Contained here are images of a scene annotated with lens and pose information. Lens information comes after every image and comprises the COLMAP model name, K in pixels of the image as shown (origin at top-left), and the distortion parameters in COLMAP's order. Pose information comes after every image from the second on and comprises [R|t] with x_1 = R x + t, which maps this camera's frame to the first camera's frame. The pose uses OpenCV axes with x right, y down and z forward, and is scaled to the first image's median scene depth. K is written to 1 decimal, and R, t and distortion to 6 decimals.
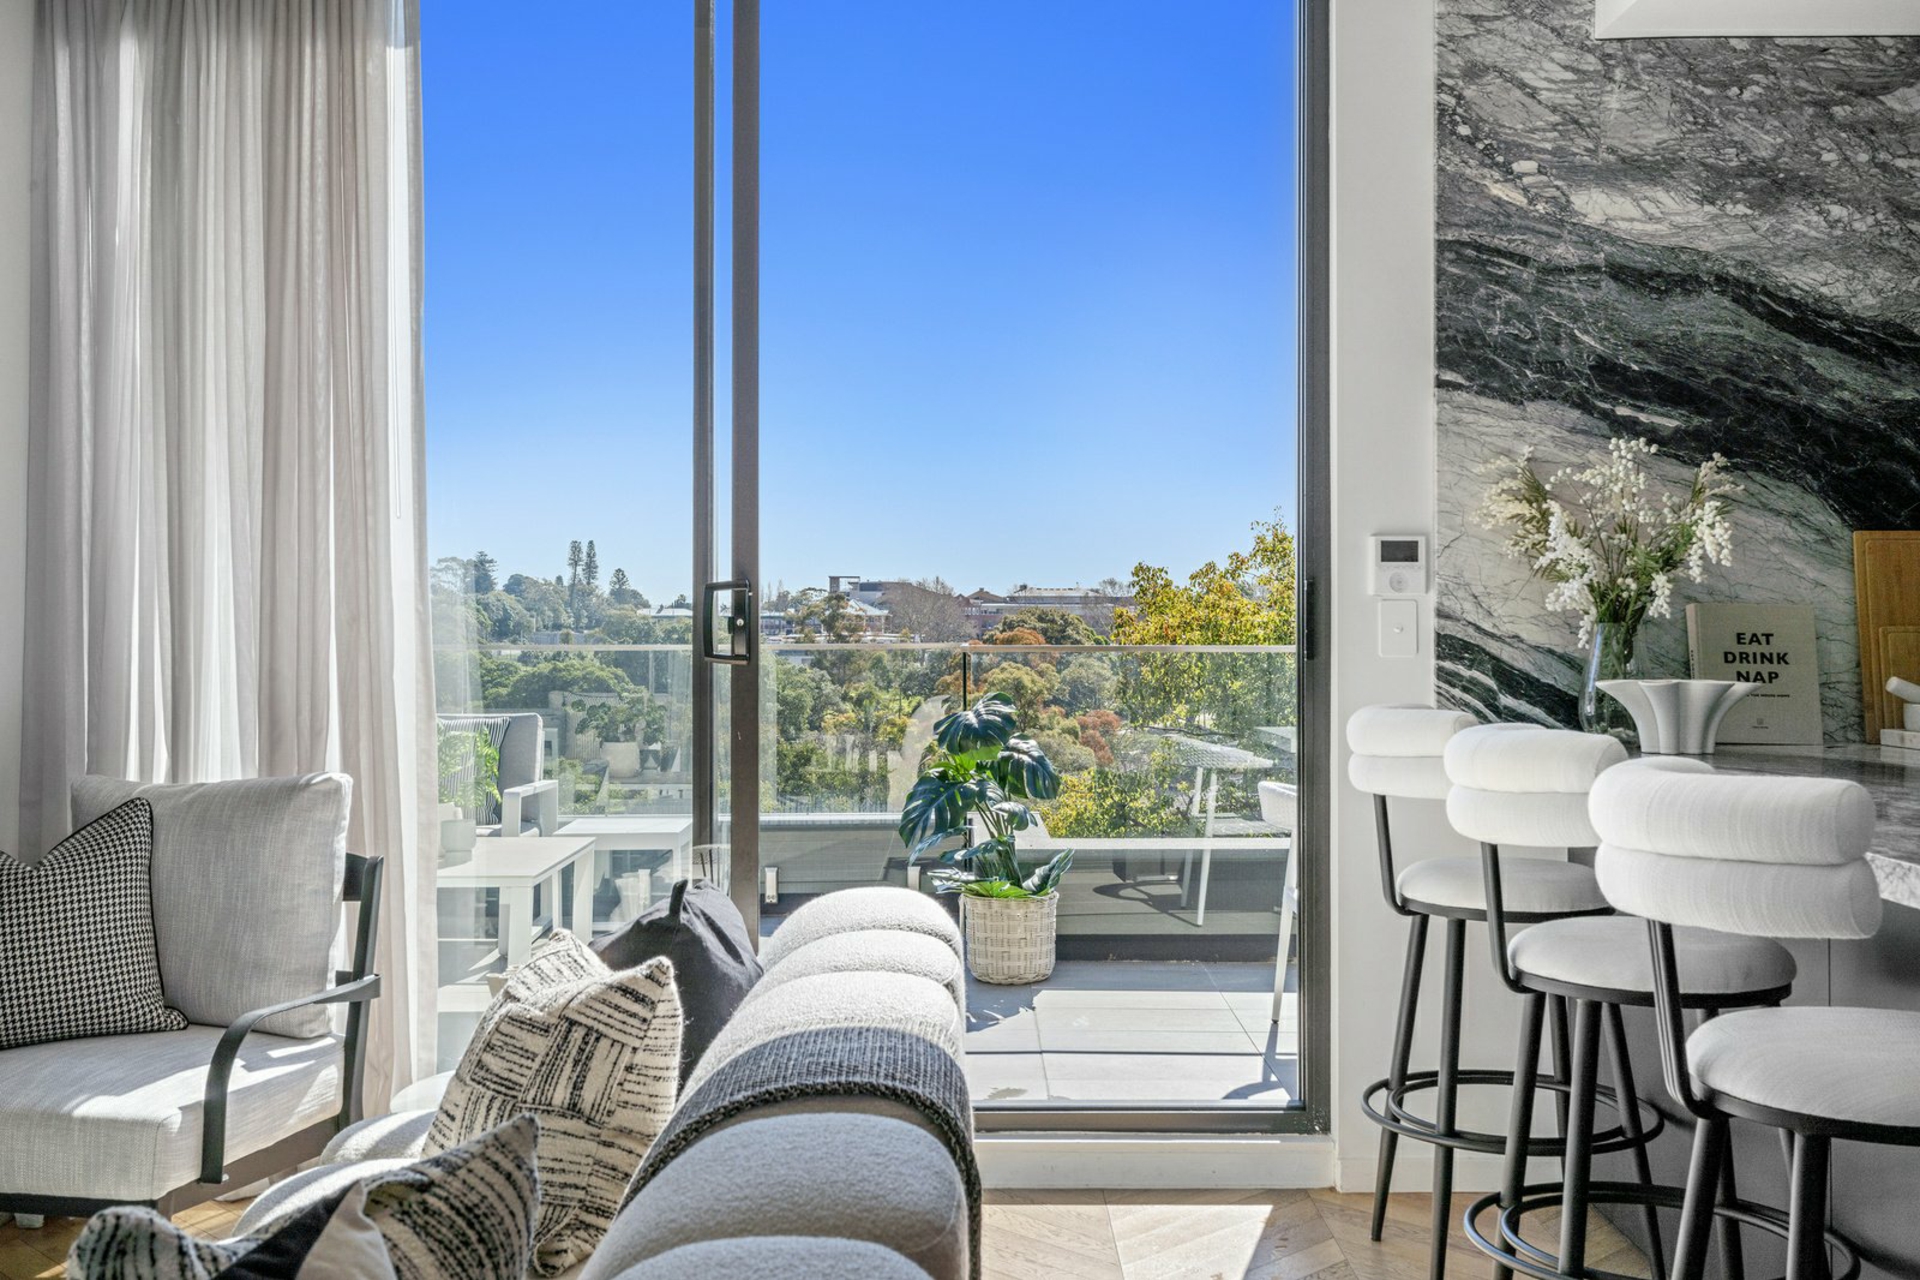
lens RADIAL K [[1898.6, 0, 942.6], [0, 1898.6, 591.7], [0, 0, 1]] dist [-0.003398, 0.000000]
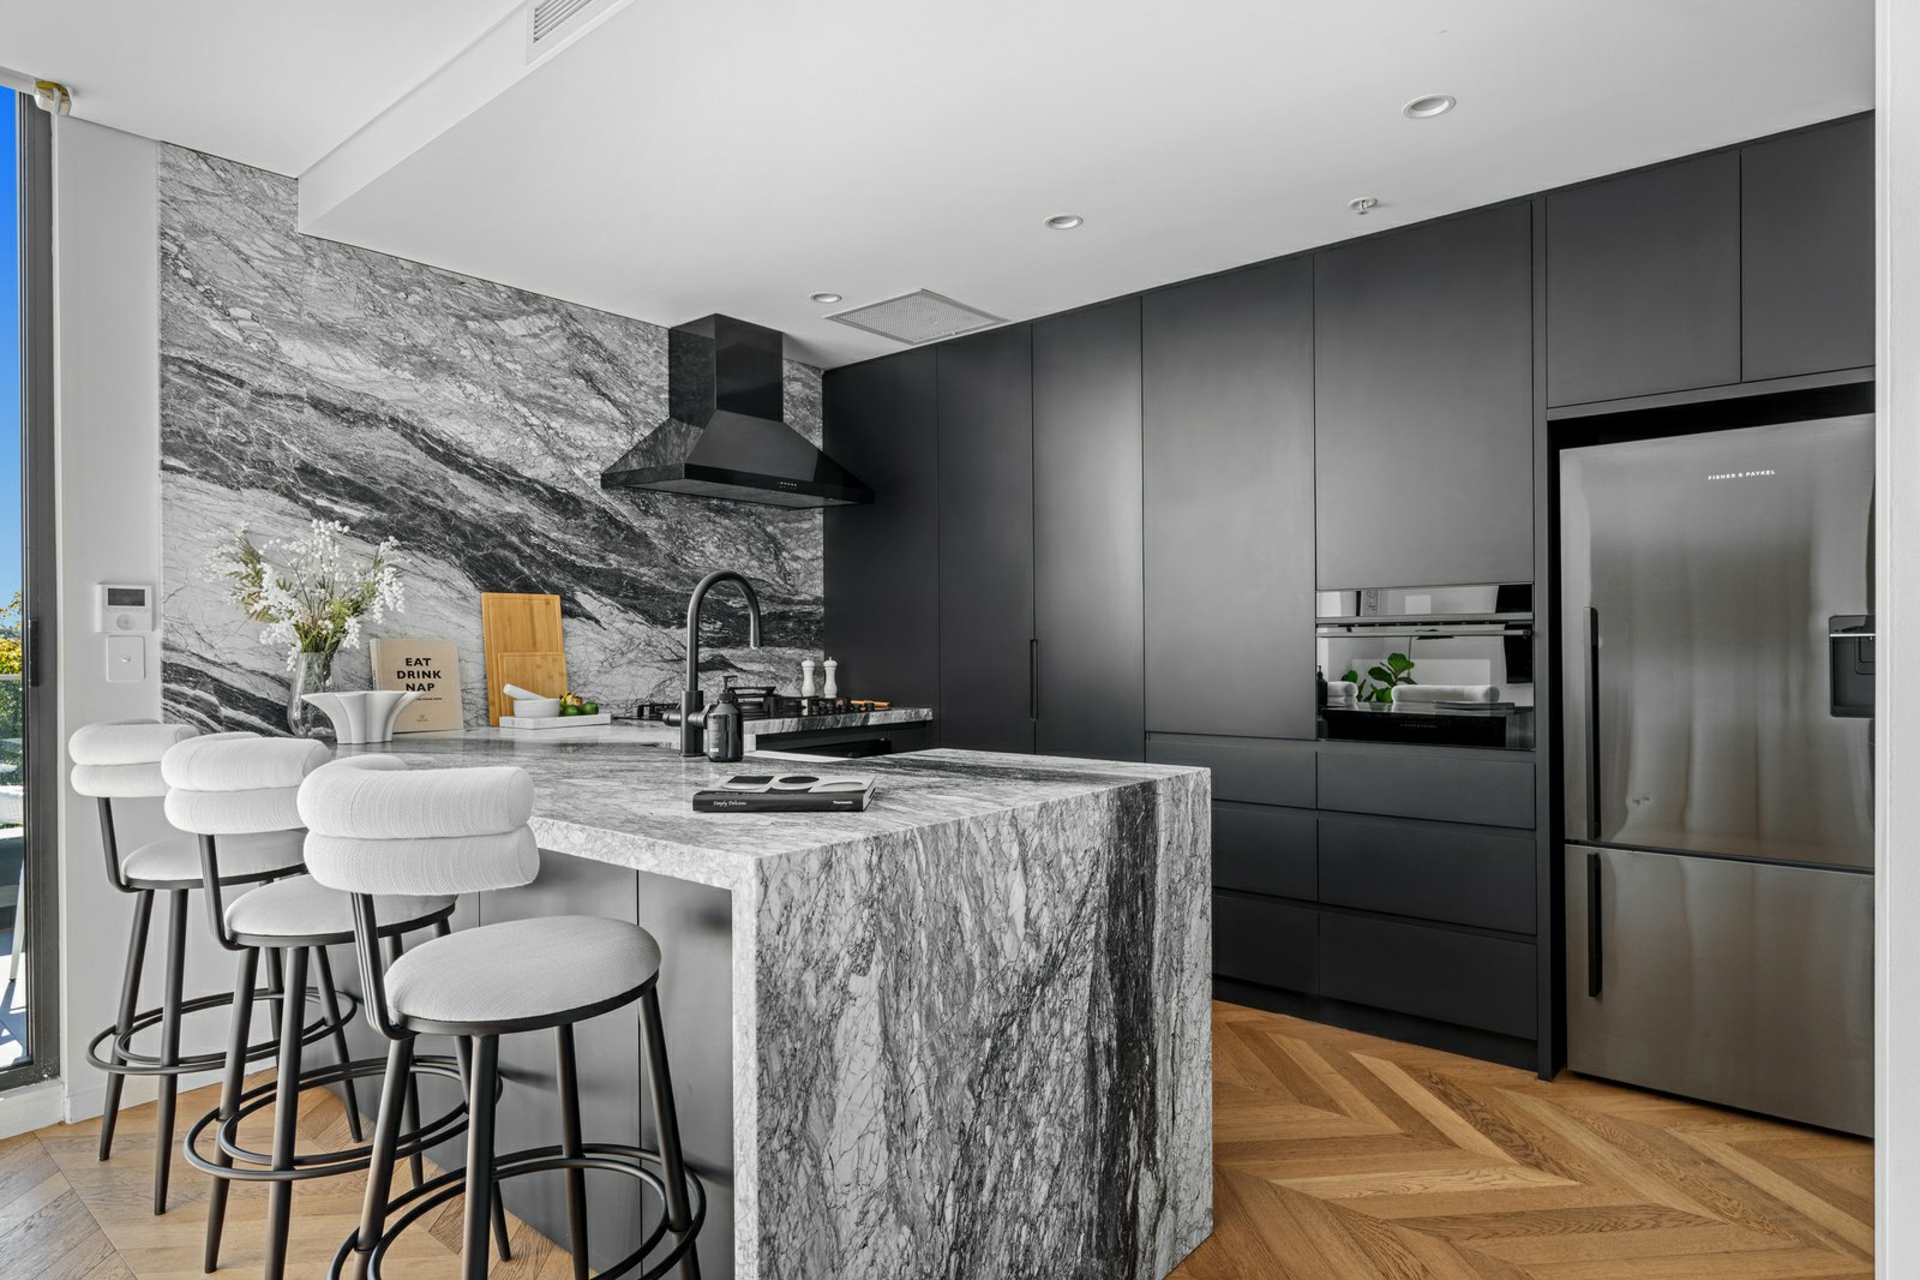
lens RADIAL K [[1055.8, 0, 947.9], [0, 1055.8, 647.4], [0, 0, 1]] dist [0.003614, -0.001319]
pose [[0.635450, -0.007699, 0.772104, 0.046766], [-0.001599, 0.999935, 0.011287, 0.003078], [-0.772140, -0.008407, 0.635396, 0.139842]]
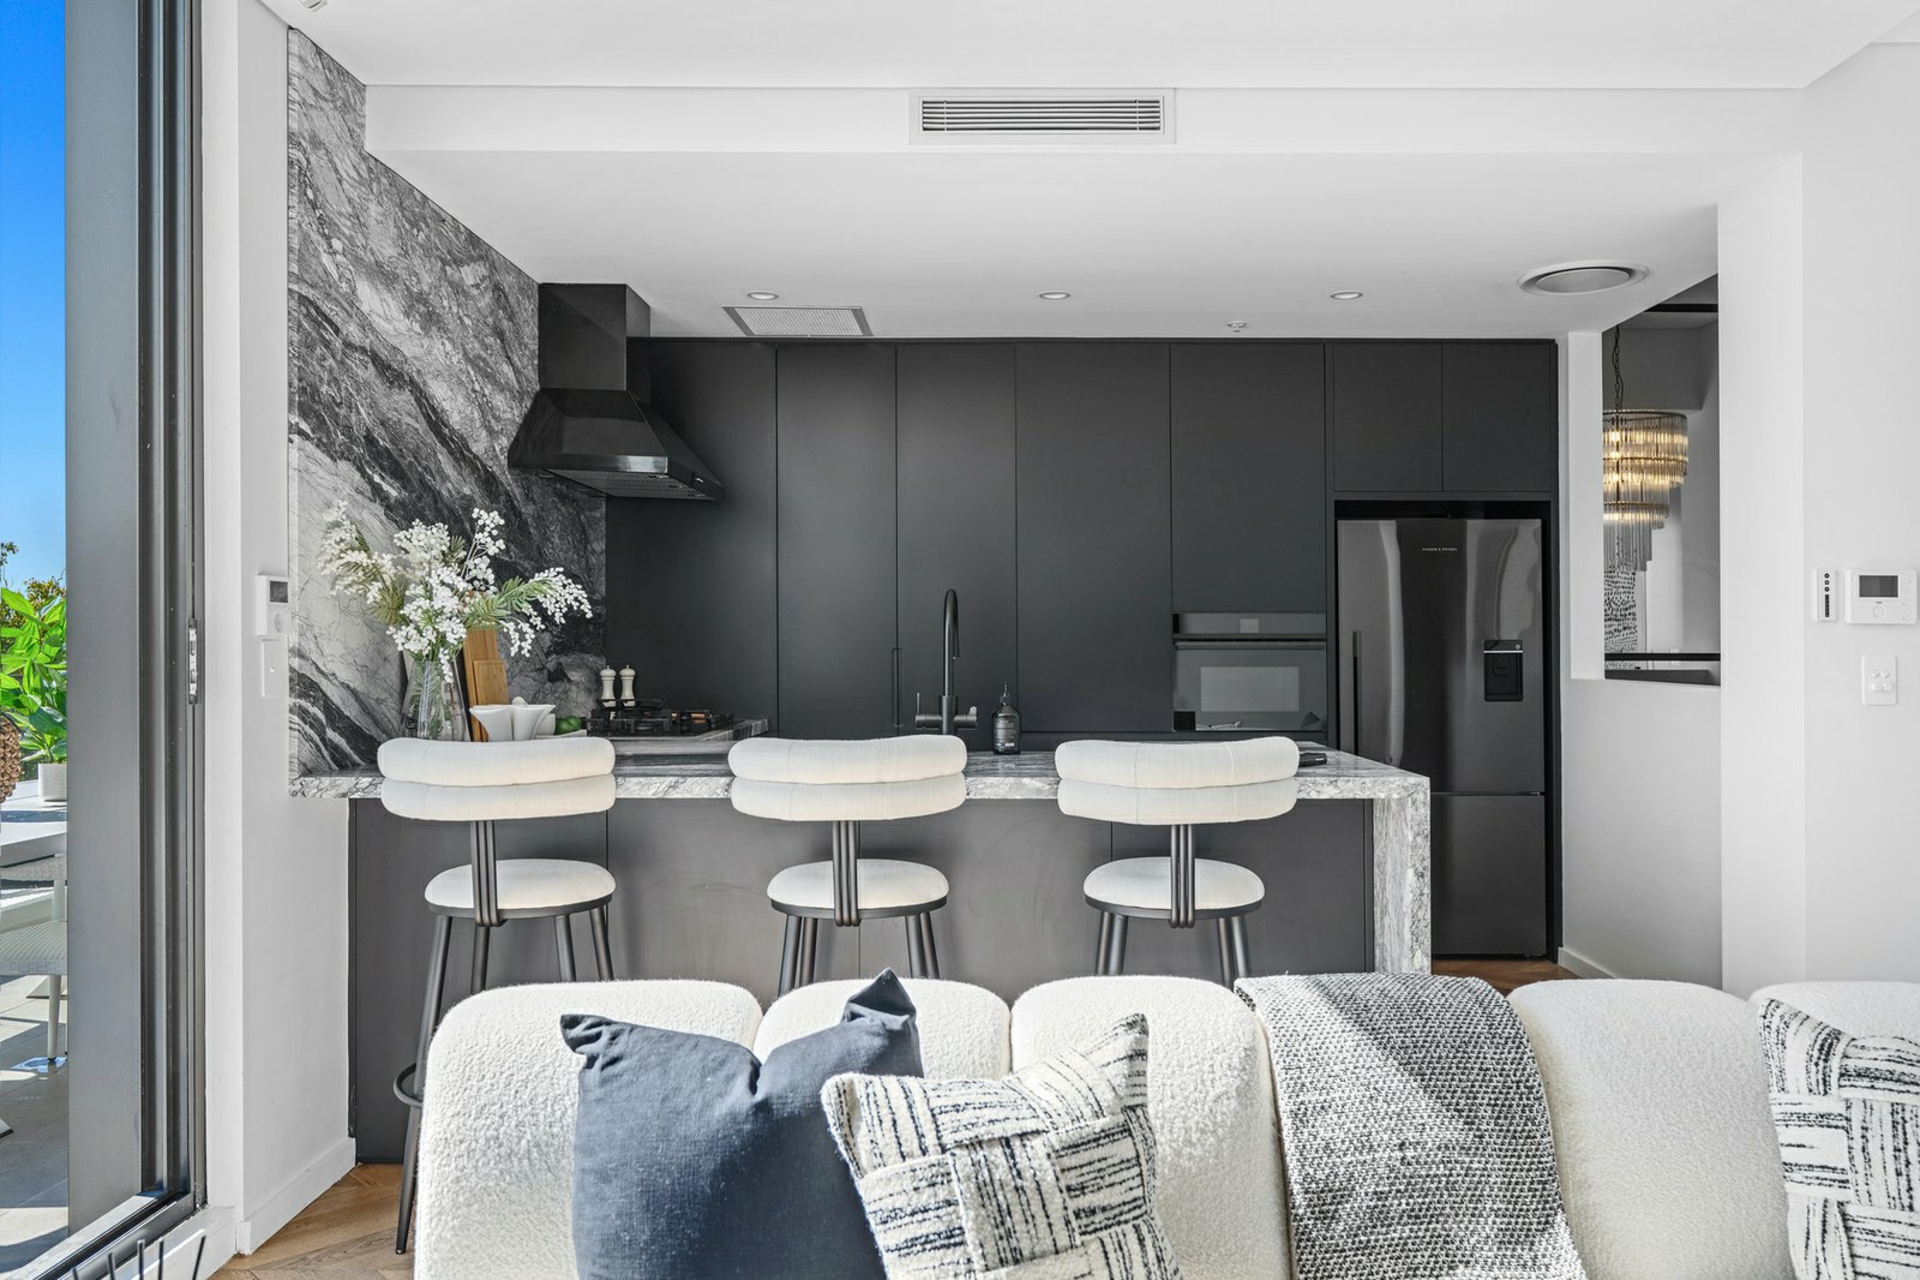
lens RADIAL K [[1453.7, 0, 962.9], [0, 1453.7, 628.1], [0, 0, 1]] dist [-0.000561, 0.001926]
pose [[-0.009636, 0.010068, 0.999903, -0.539357], [-0.013023, 0.999863, -0.010193, 0.000983], [-0.999869, -0.013120, -0.009504, 0.651748]]
